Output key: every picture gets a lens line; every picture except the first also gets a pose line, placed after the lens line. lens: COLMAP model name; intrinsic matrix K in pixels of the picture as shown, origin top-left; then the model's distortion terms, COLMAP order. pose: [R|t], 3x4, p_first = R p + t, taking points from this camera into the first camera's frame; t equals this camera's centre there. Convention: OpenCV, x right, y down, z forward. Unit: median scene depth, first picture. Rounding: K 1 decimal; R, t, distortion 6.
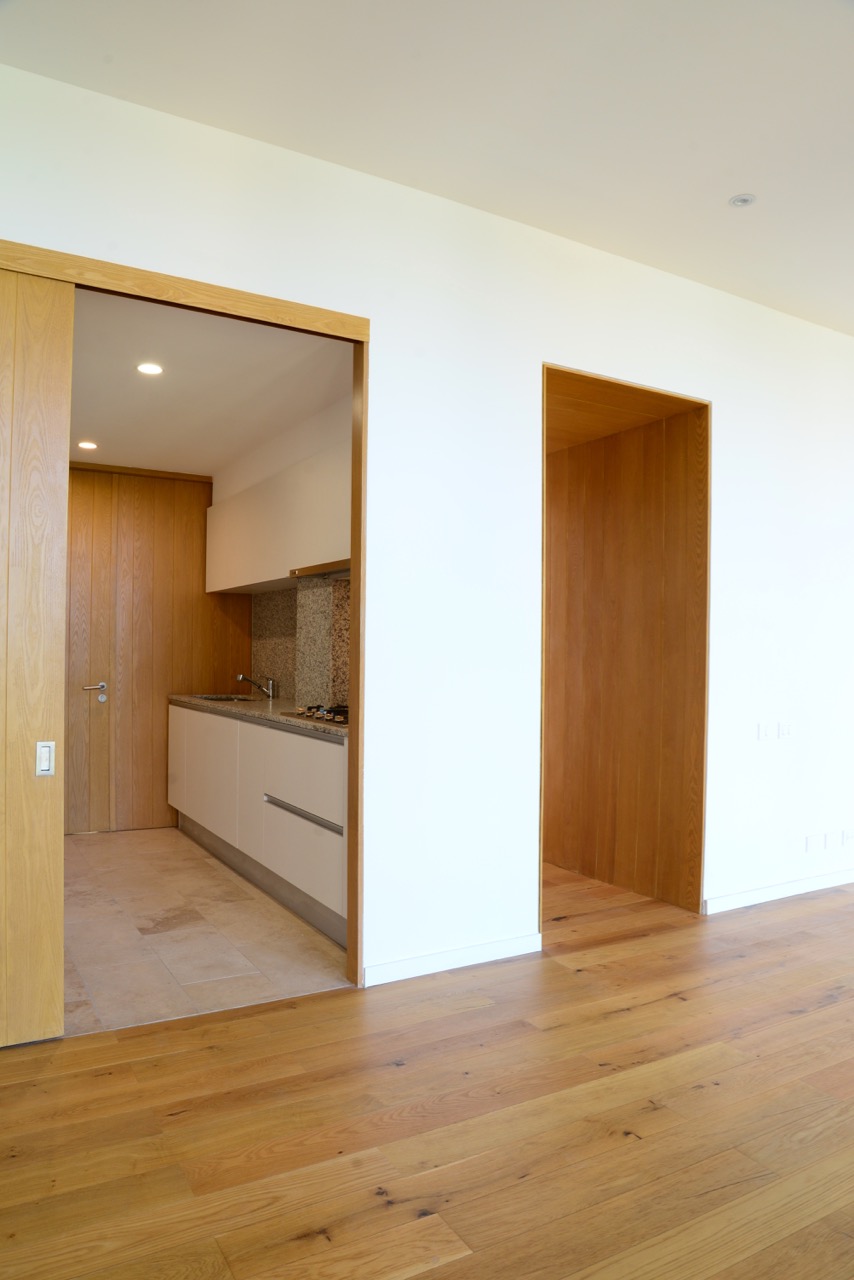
lens RADIAL K [[885.0, 0, 435.5], [0, 885.0, 651.7], [0, 0, 1]] dist [-0.080217, 0.026817]
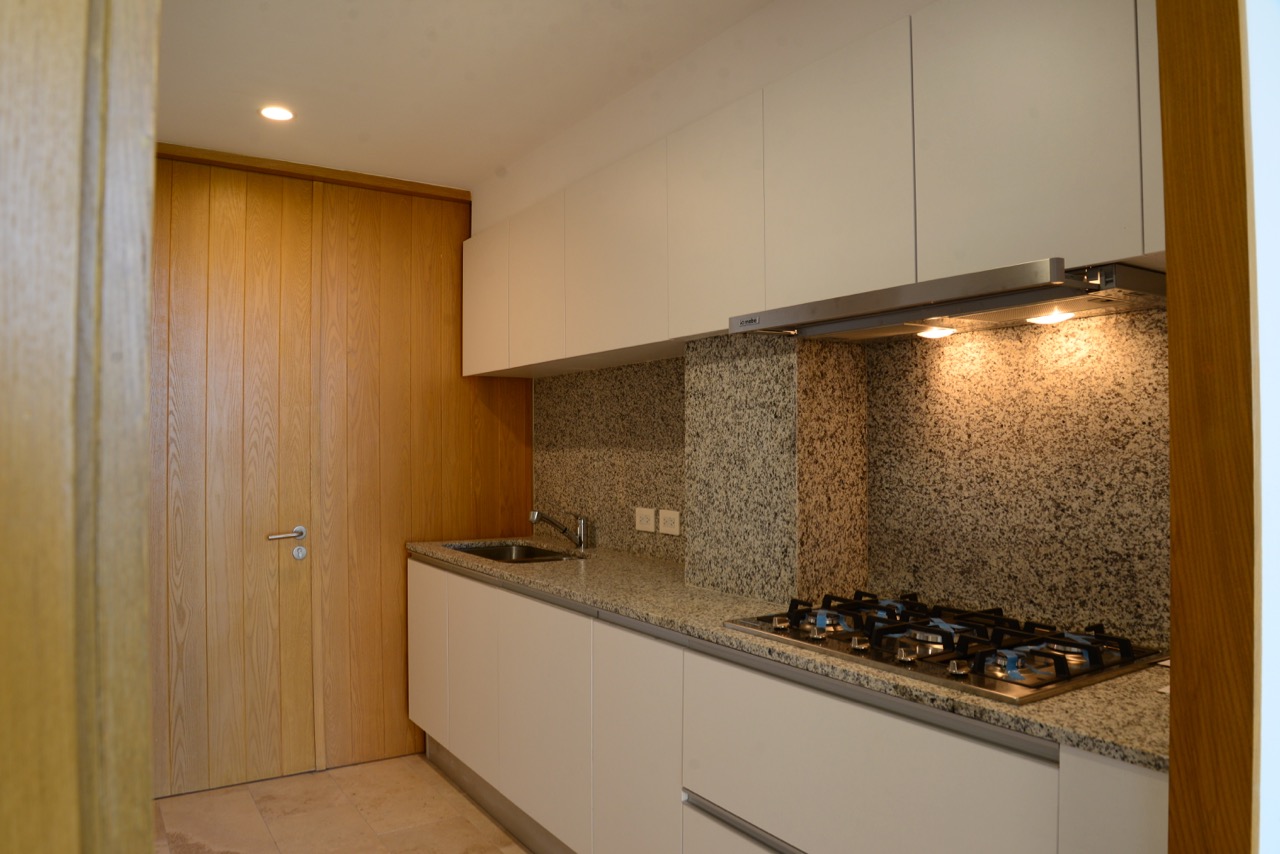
lens RADIAL K [[885.0, 0, 636.0], [0, 885.0, 436.8], [0, 0, 1]] dist [-0.080217, 0.026817]
pose [[0.998966, -0.013004, 0.043554, -0.174355], [0.013394, 0.999873, -0.008683, -0.017971], [-0.043435, 0.009258, 0.999013, 0.387950]]
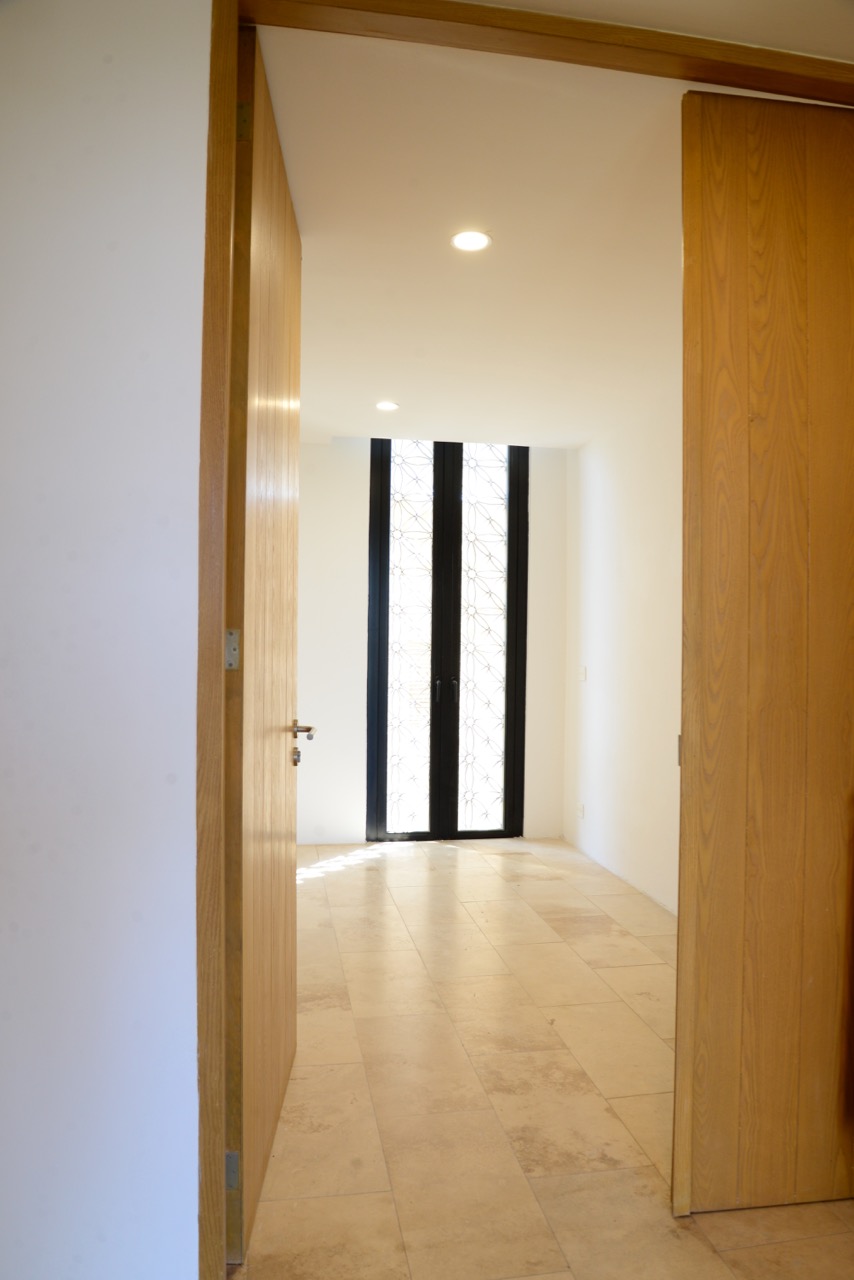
lens RADIAL K [[885.0, 0, 427.3], [0, 885.0, 636.3], [0, 0, 1]] dist [-0.080217, 0.026817]
pose [[0.884282, 0.004240, -0.466934, -0.305609], [0.000774, 0.999944, 0.010546, -0.010446], [0.466953, -0.009687, 0.884229, 0.680270]]
